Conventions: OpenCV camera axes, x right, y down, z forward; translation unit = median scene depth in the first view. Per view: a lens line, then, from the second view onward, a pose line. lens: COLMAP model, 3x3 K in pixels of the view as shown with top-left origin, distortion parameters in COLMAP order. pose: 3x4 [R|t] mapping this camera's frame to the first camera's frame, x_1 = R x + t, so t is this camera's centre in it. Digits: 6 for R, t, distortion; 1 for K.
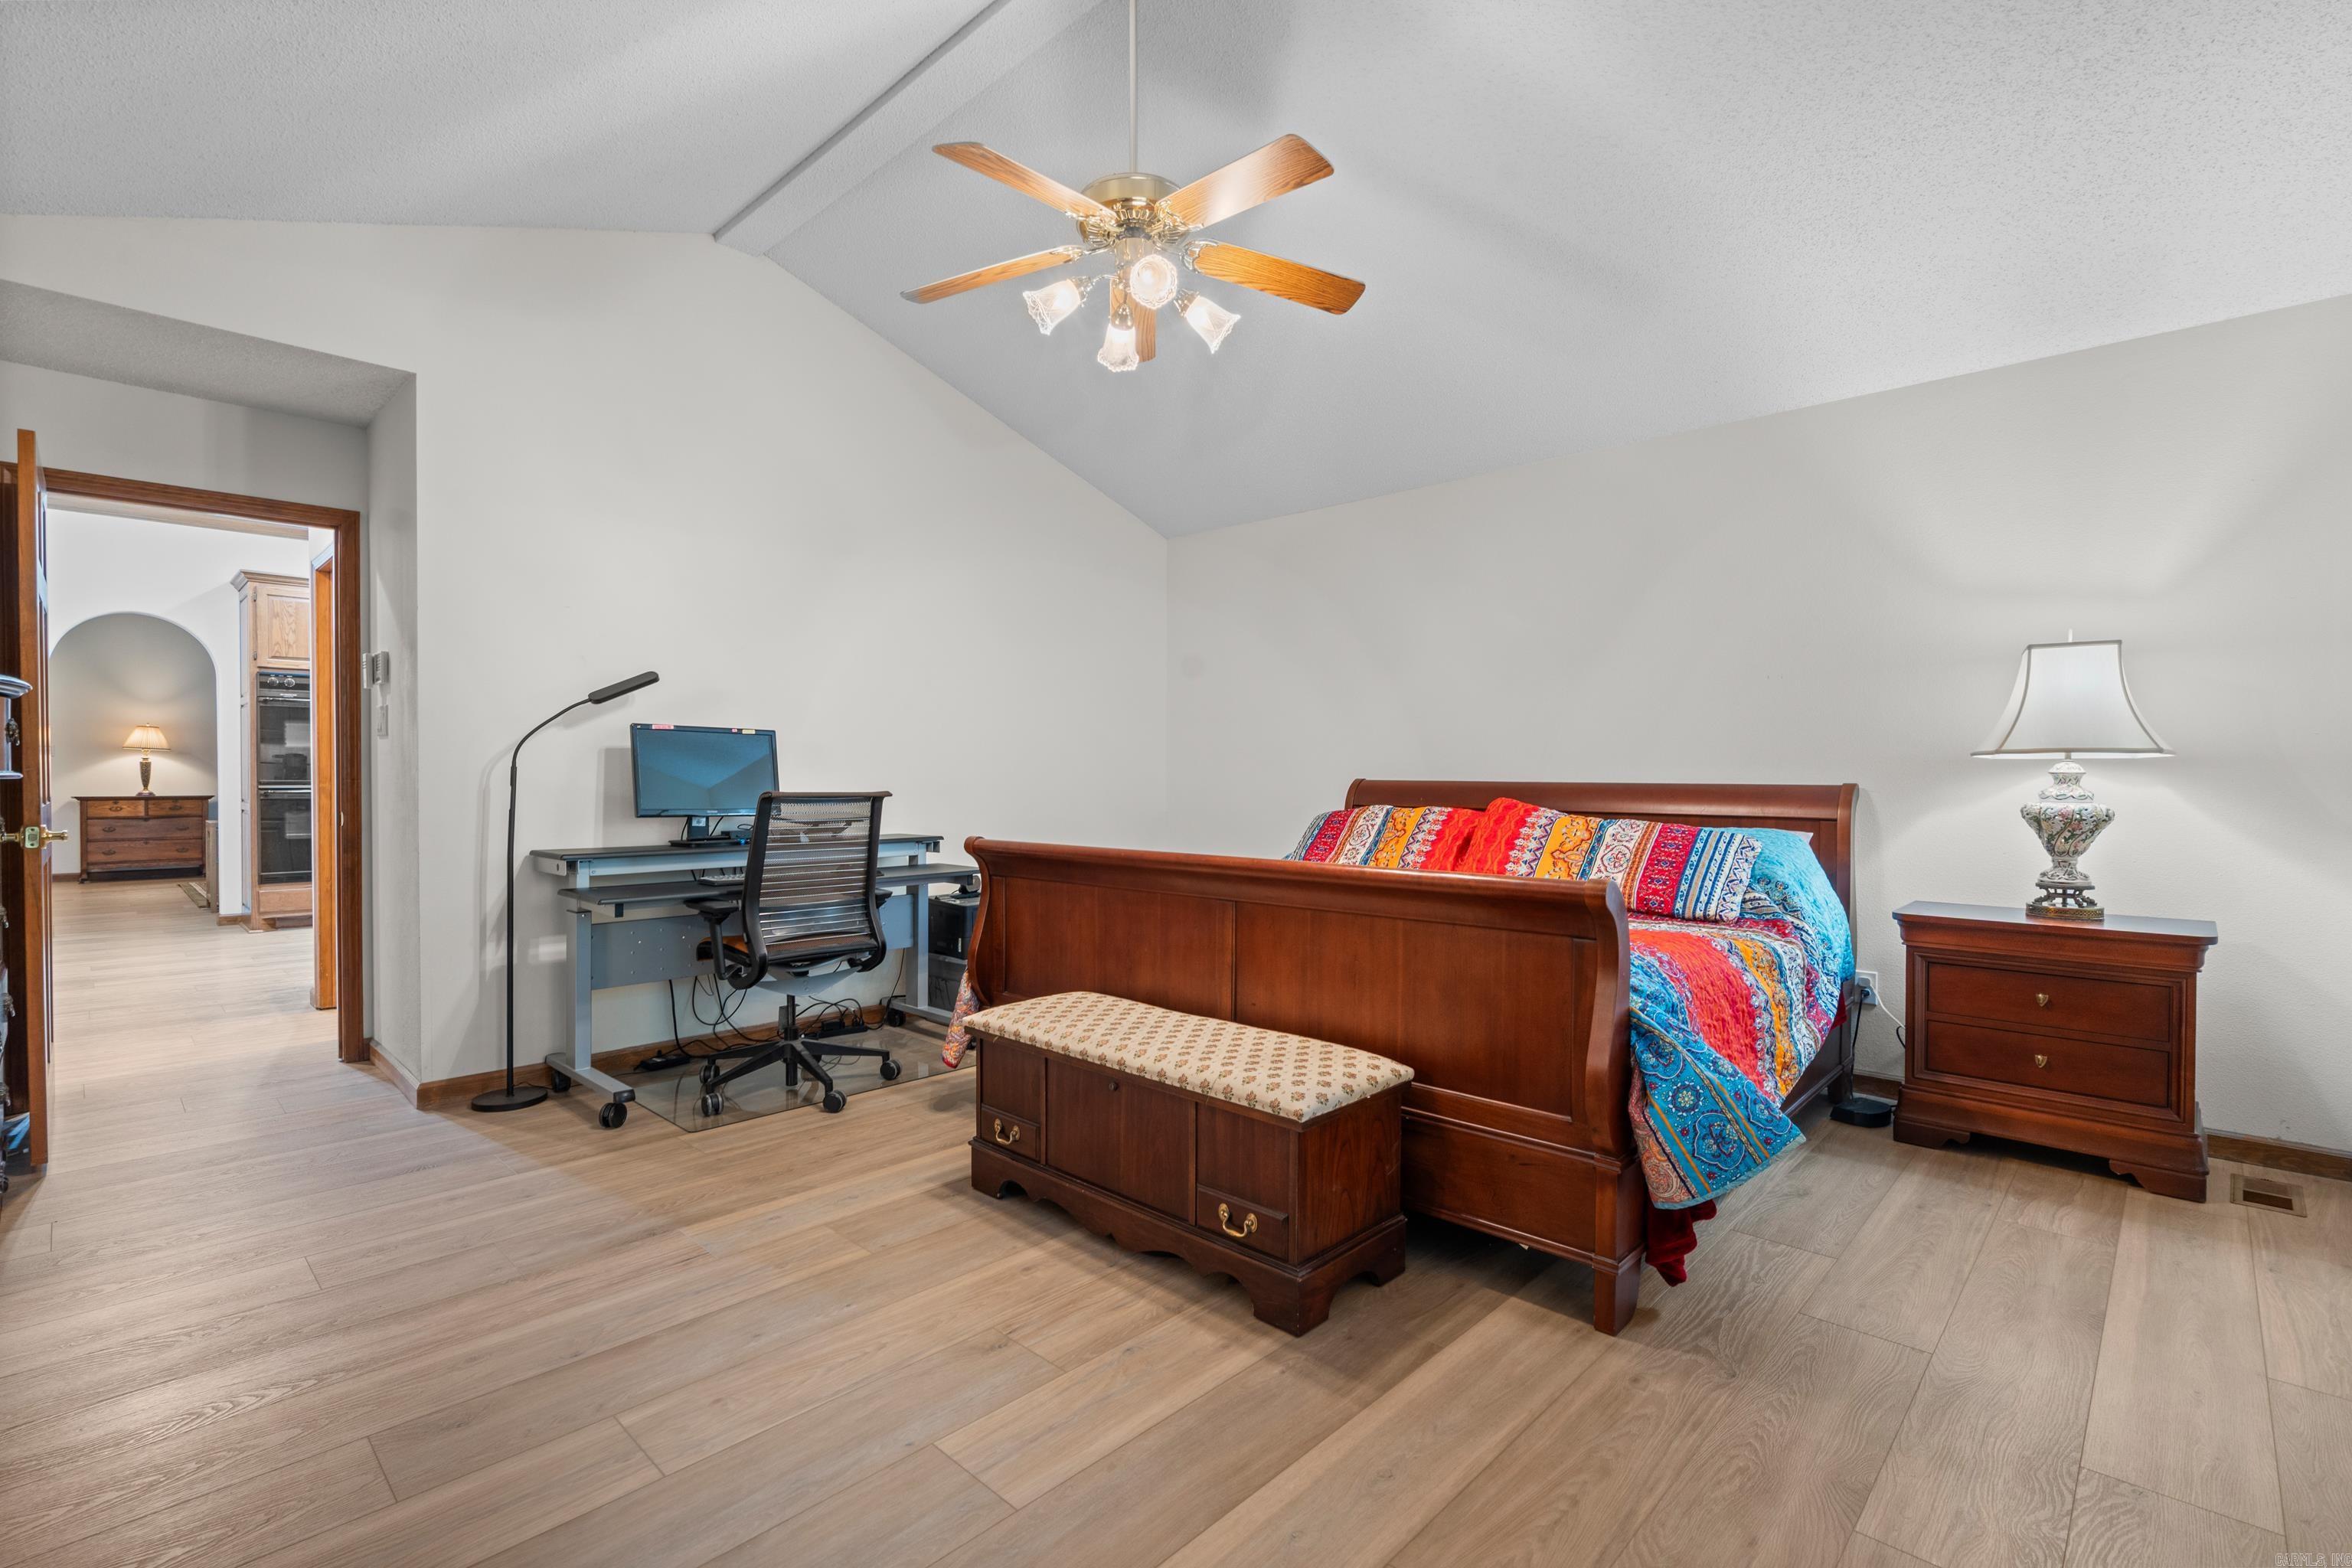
lens RADIAL K [[1066.4, 0, 1171.8], [0, 1066.4, 771.5], [0, 0, 1]] dist [-0.005223, 0.002412]
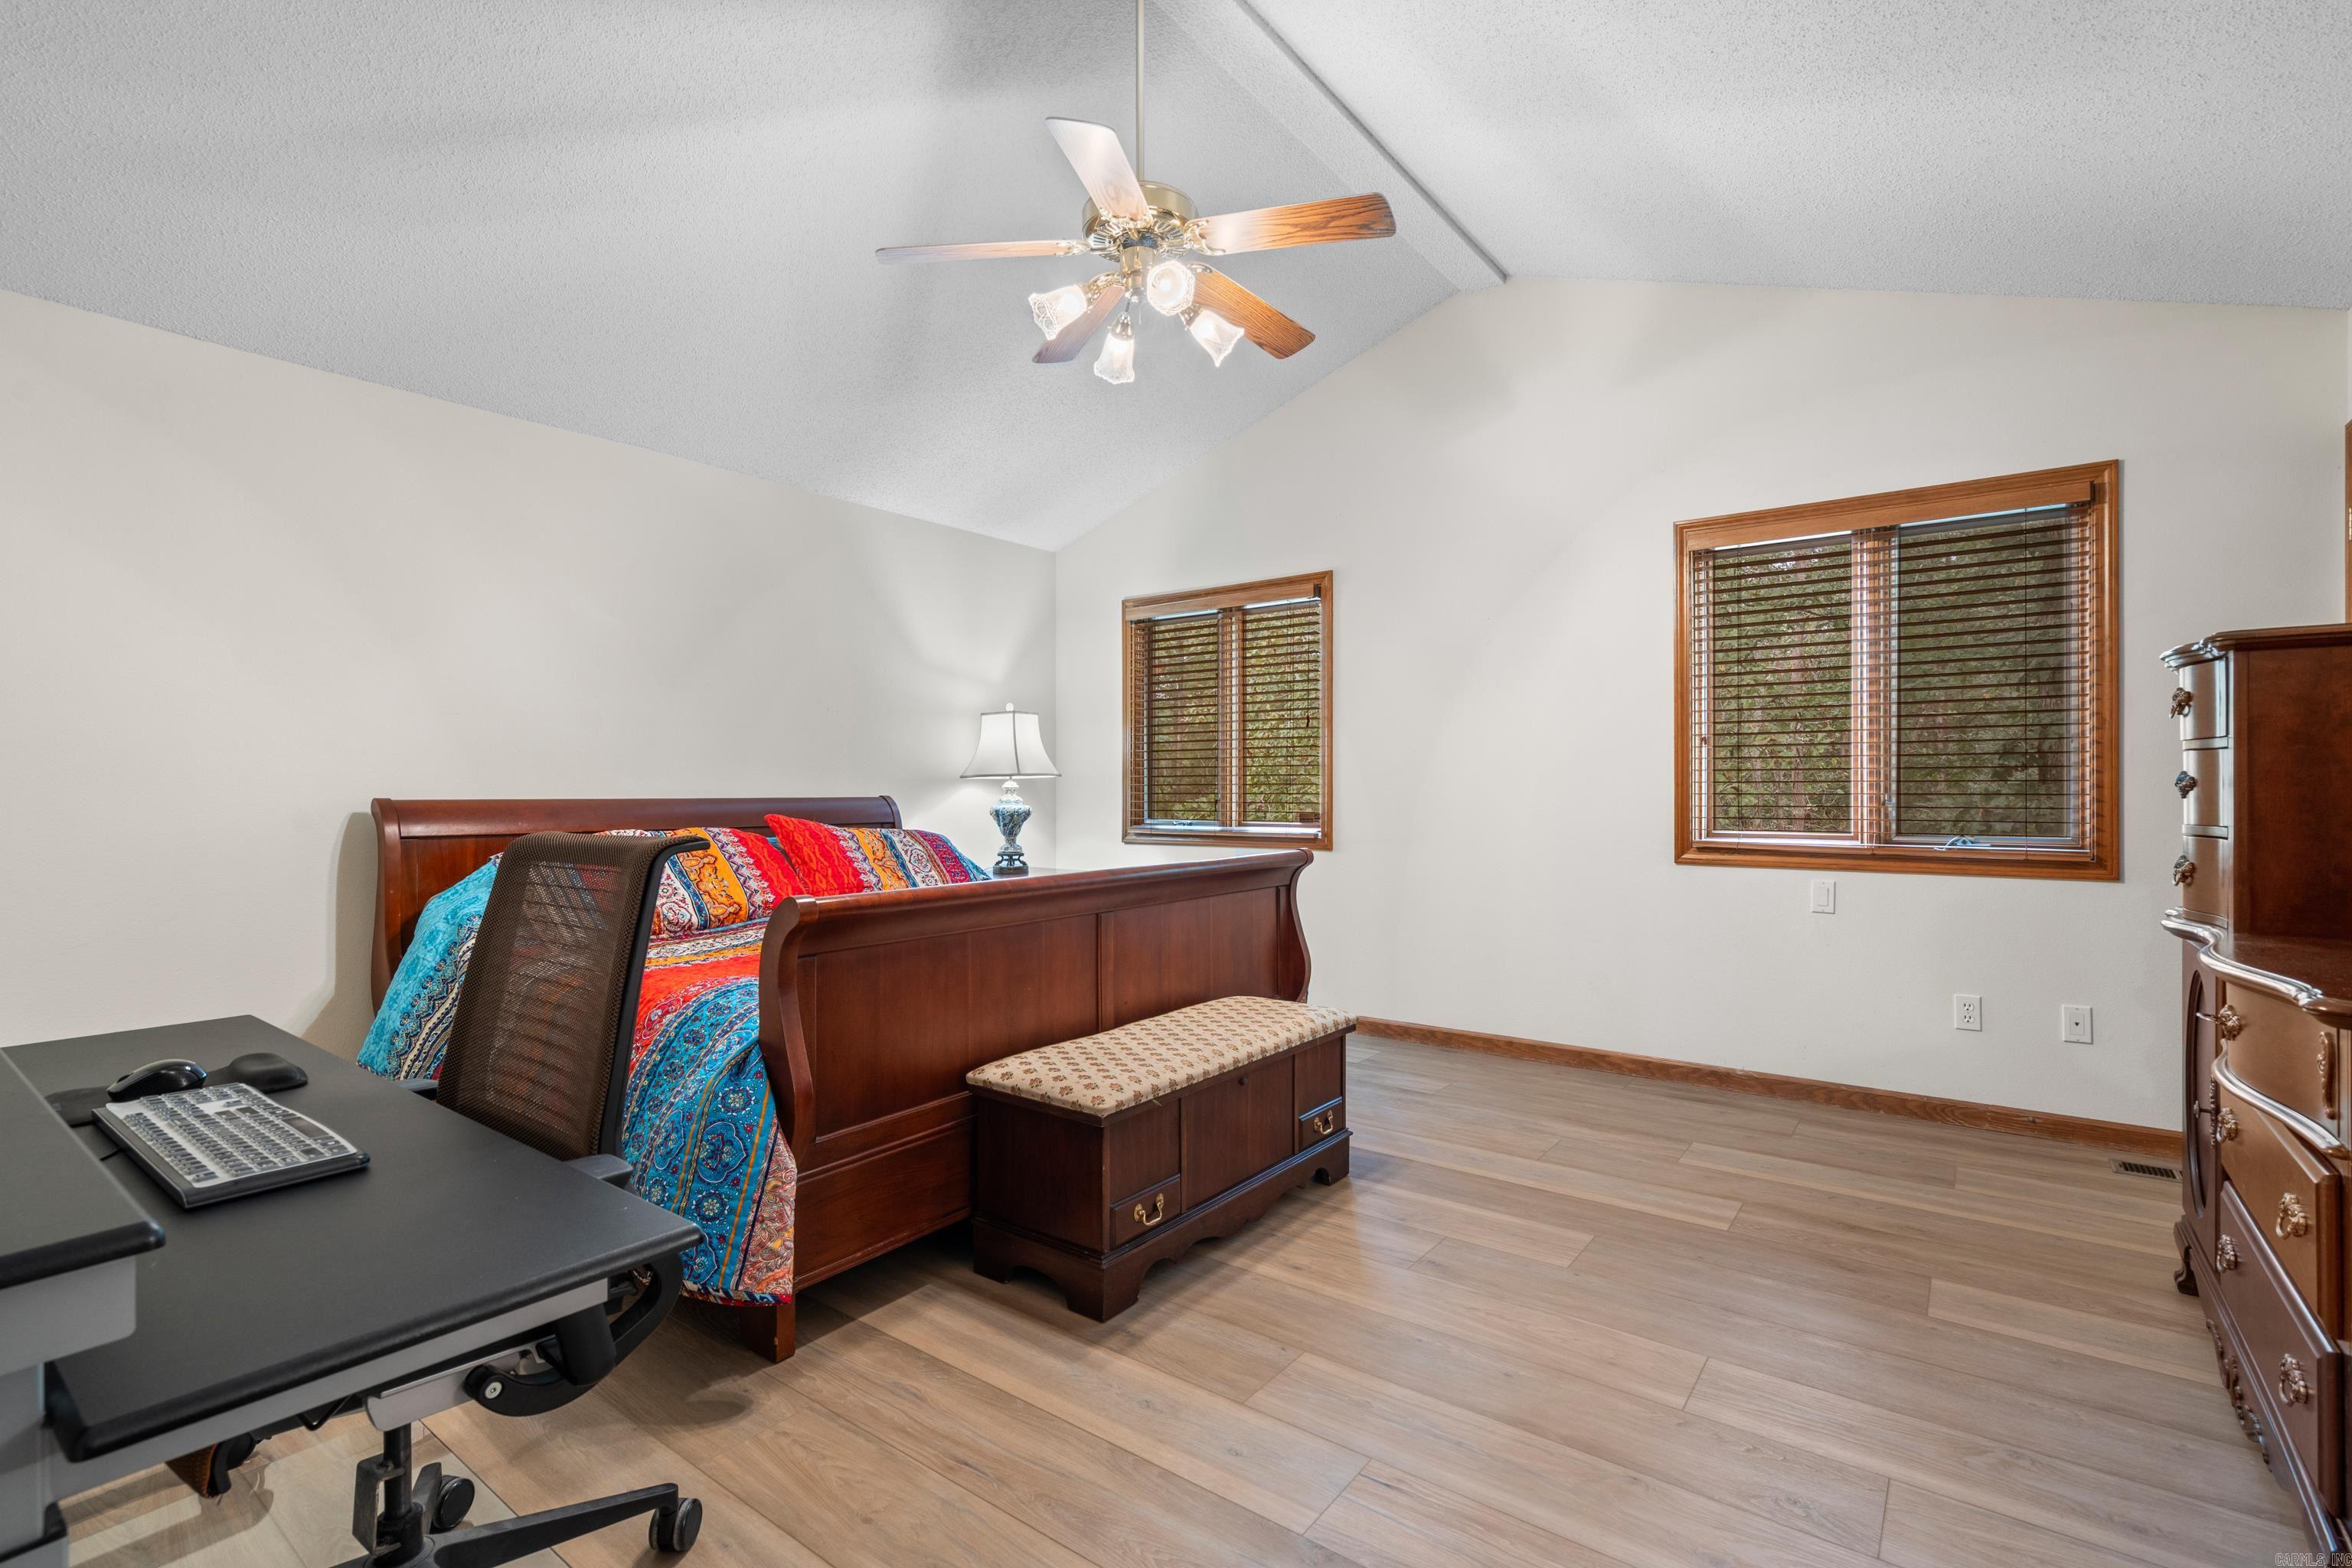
lens RADIAL K [[1066.4, 0, 1163.5], [0, 1066.4, 781.4], [0, 0, 1]] dist [-0.005223, 0.002412]
pose [[-0.107148, 0.001620, 0.994242, -1.093319], [-0.002245, 0.999996, -0.001871, -0.007949], [-0.994241, -0.002432, -0.107144, 1.169638]]
